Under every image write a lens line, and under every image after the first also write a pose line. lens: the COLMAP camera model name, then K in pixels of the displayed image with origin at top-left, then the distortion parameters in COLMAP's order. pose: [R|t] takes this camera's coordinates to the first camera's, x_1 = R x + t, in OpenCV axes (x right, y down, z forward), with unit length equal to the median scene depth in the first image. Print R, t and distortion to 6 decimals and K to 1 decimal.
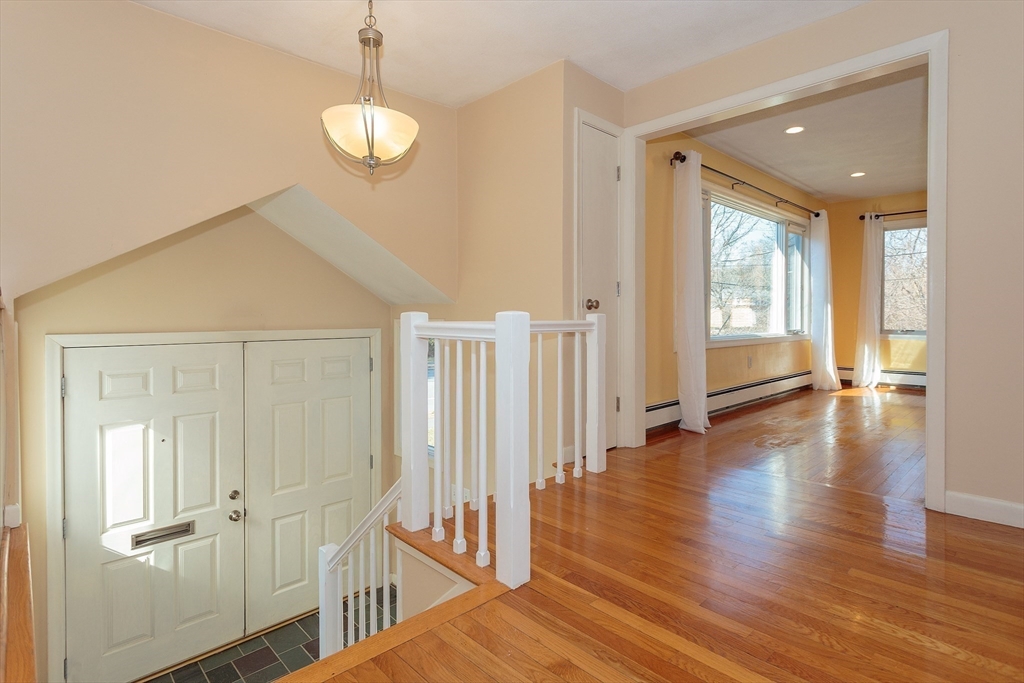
lens RADIAL K [[527.7, 0, 534.4], [0, 527.7, 322.2], [0, 0, 1]] dist [-0.000245, -0.000016]
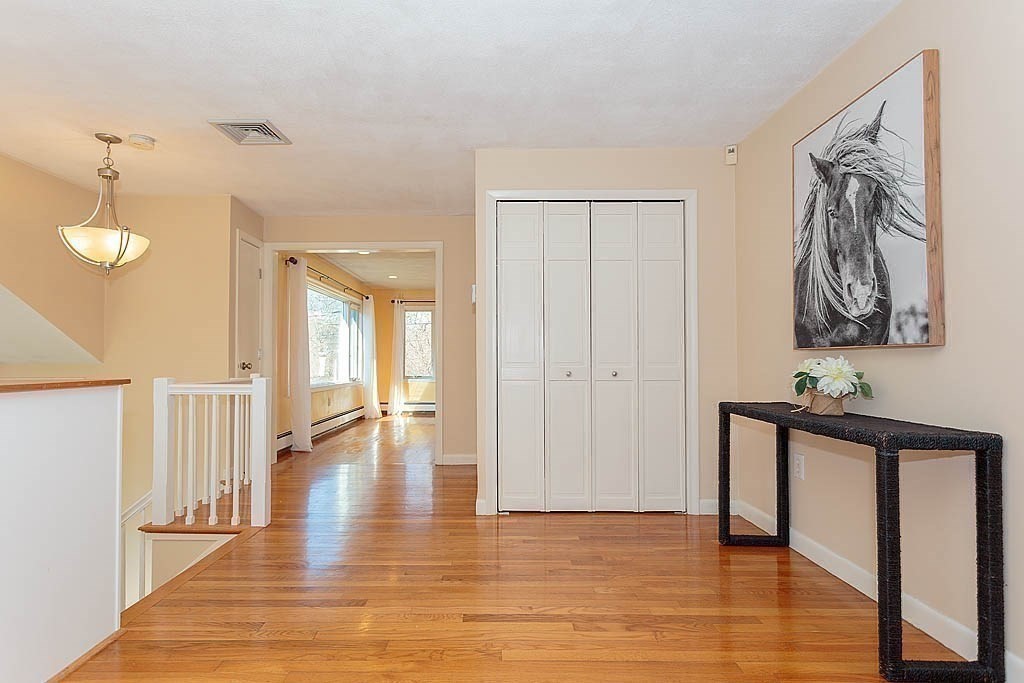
lens RADIAL K [[504.2, 0, 515.5], [0, 504.2, 351.2], [0, 0, 1]] dist [0.000277, 0.000478]
pose [[0.677937, 0.016082, 0.734944, -0.209040], [0.006440, 0.999592, -0.027813, -0.016275], [-0.735092, 0.023589, 0.677557, -0.240575]]
